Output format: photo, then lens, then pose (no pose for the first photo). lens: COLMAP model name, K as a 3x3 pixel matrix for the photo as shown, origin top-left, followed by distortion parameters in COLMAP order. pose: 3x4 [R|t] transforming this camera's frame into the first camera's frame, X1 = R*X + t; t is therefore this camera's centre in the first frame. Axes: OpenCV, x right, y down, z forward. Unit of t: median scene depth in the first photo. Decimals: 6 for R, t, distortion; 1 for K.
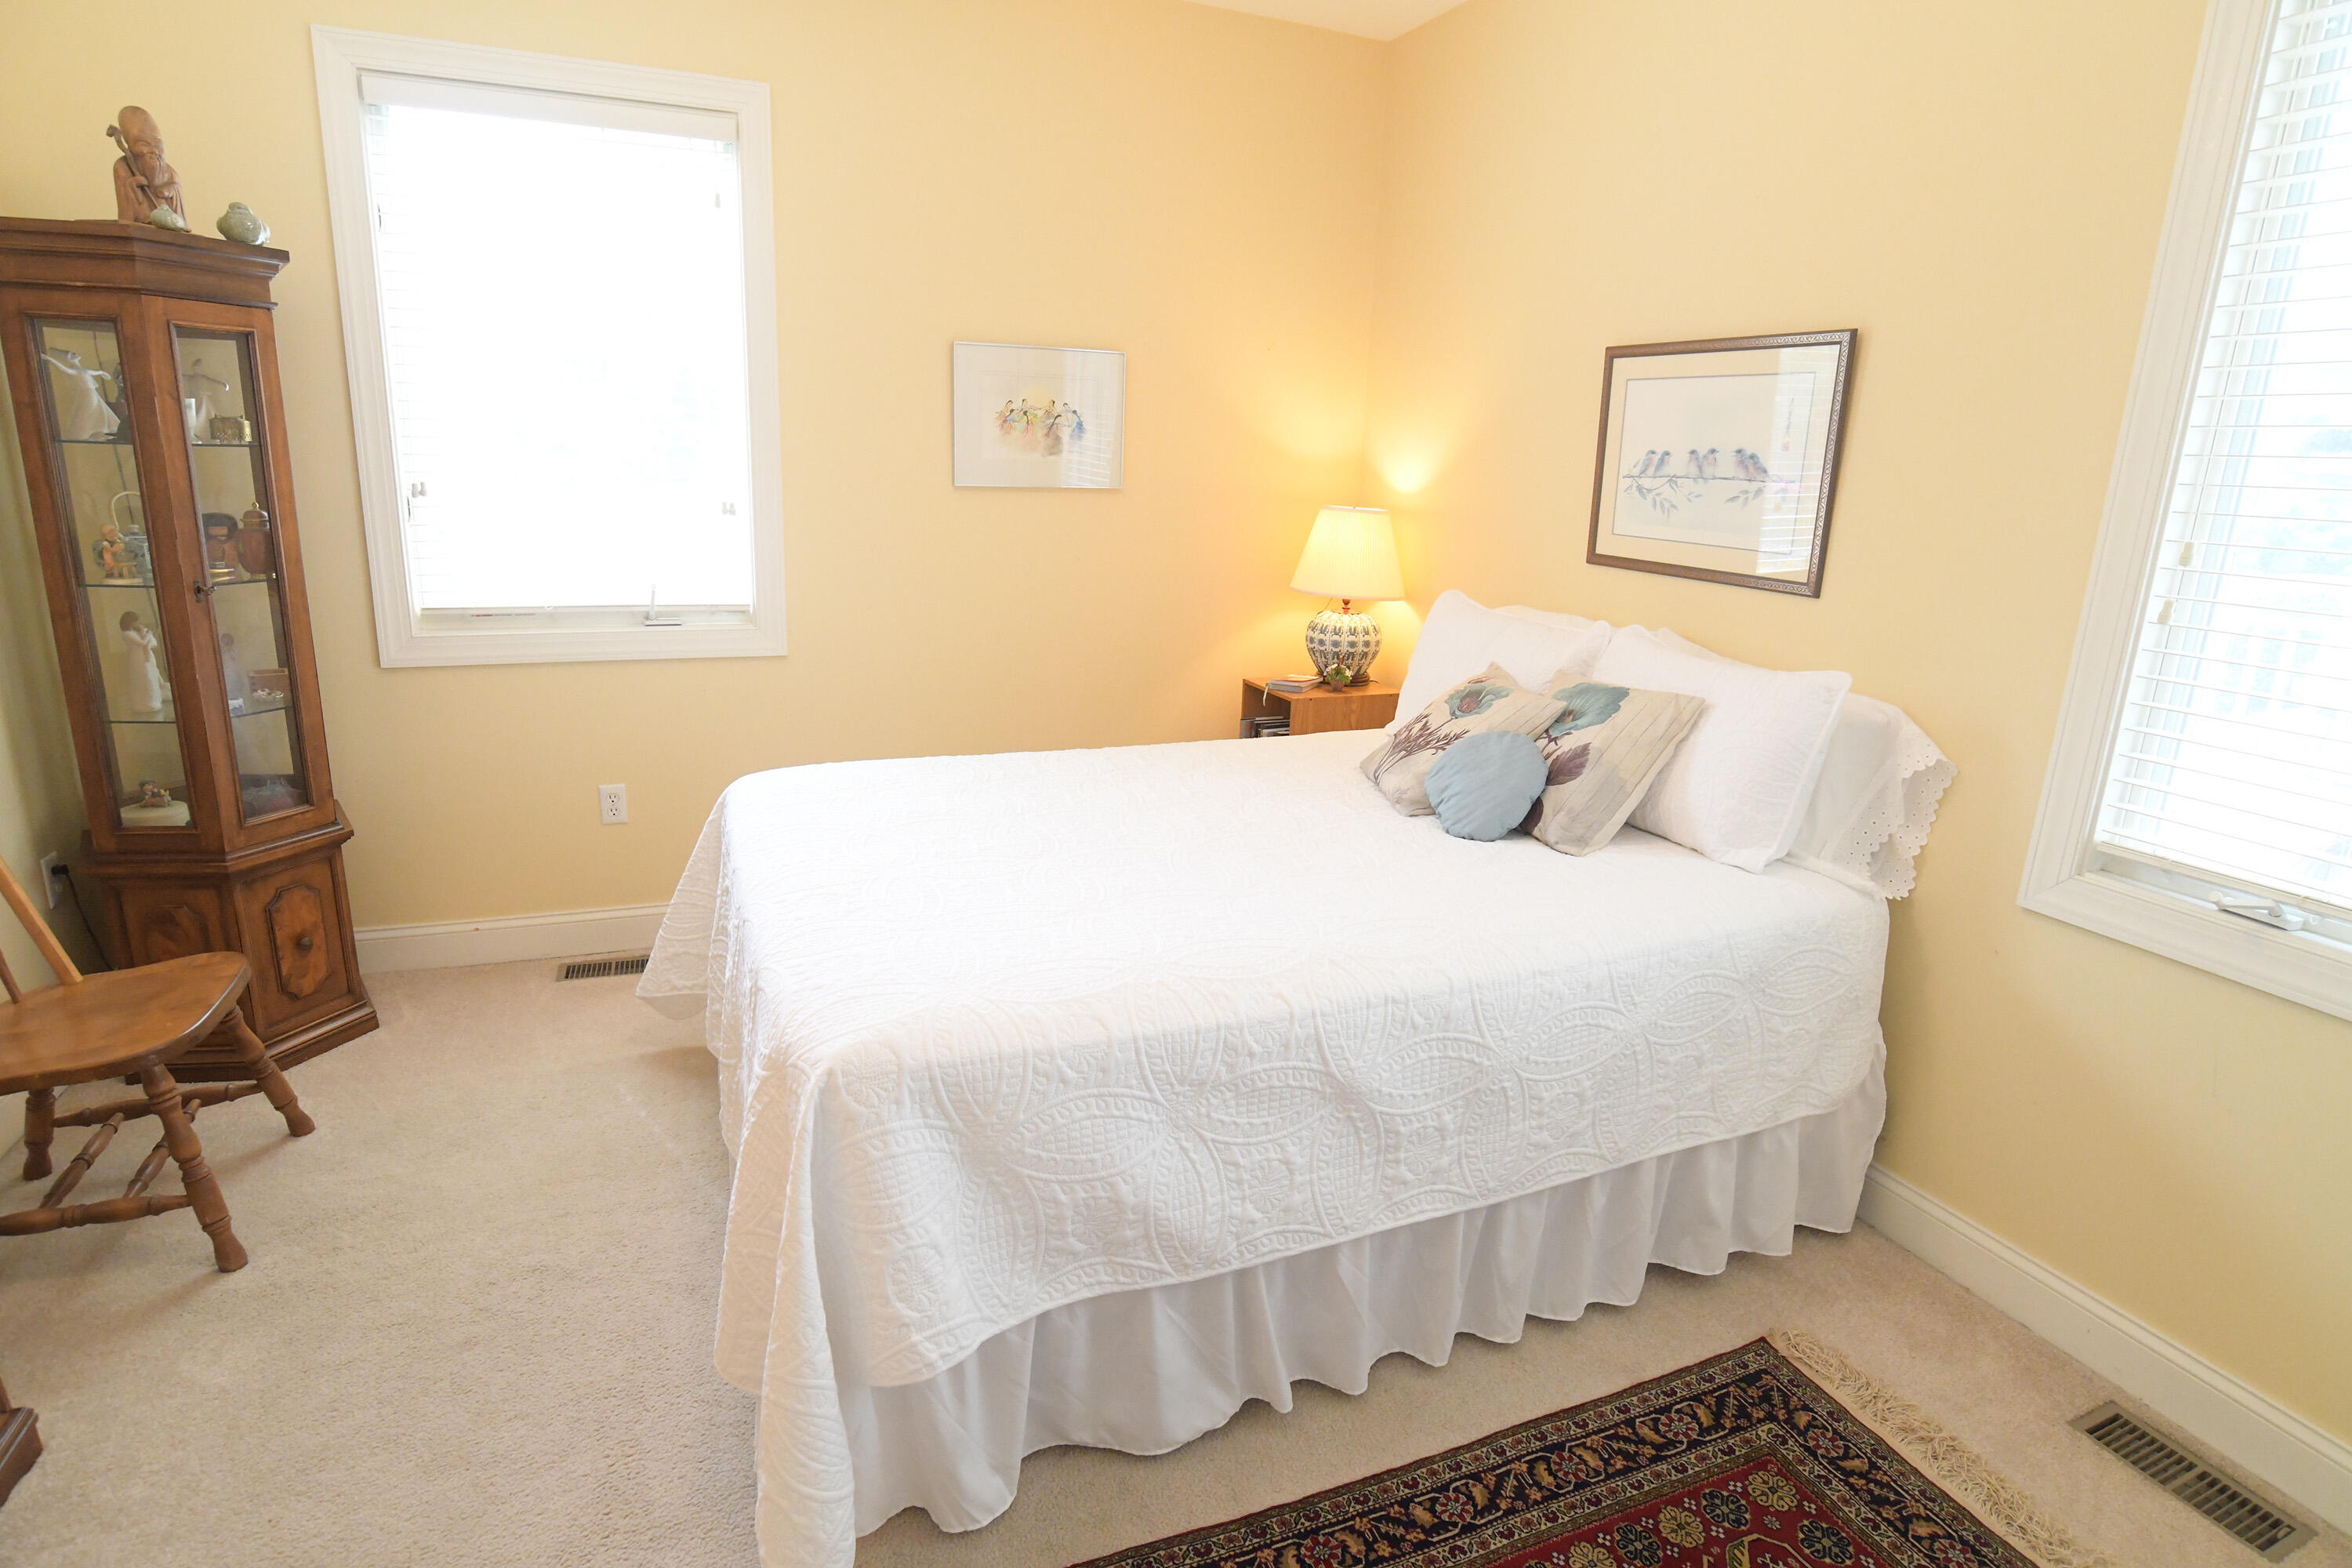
lens RADIAL K [[1210.6, 0, 1180.4], [0, 1210.6, 778.6], [0, 0, 1]] dist [-0.068875, 0.023101]
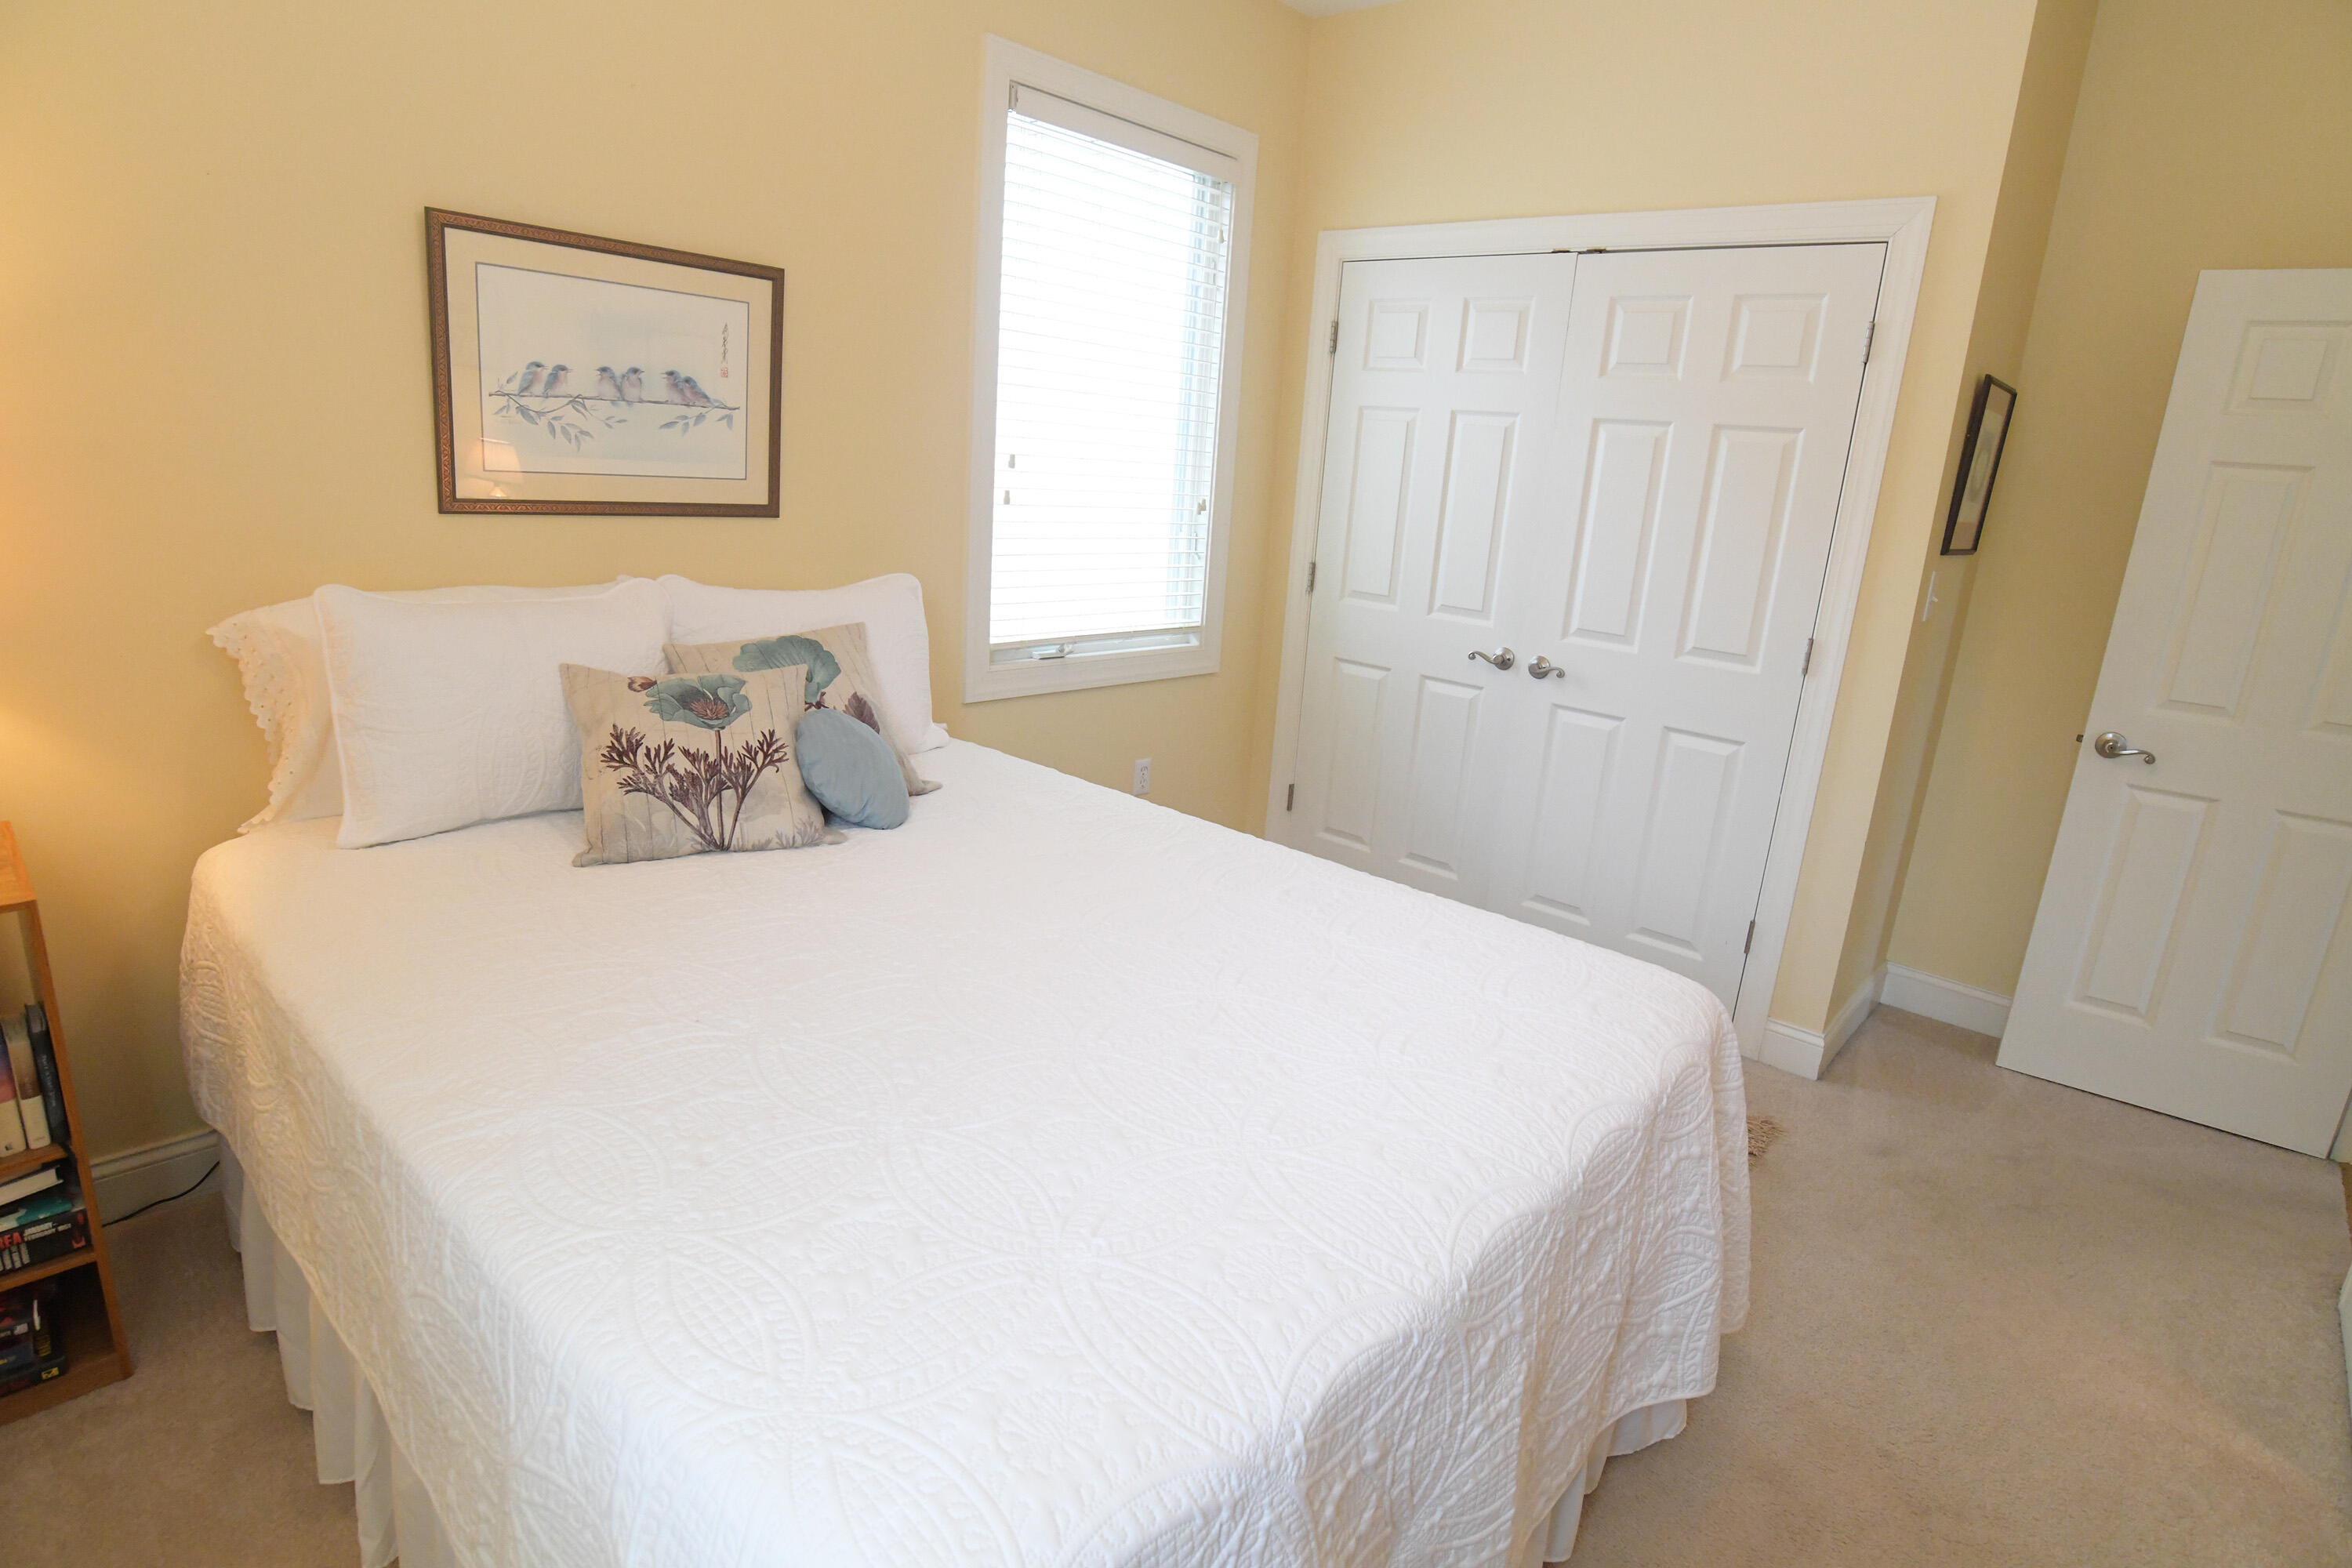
lens RADIAL K [[1210.6, 0, 1180.4], [0, 1210.6, 778.6], [0, 0, 1]] dist [-0.068875, 0.023101]
pose [[-0.413404, -0.305047, 0.857930, -0.573802], [0.142843, 0.908820, 0.391972, -0.283983], [-0.899274, 0.284592, -0.332136, 1.002324]]
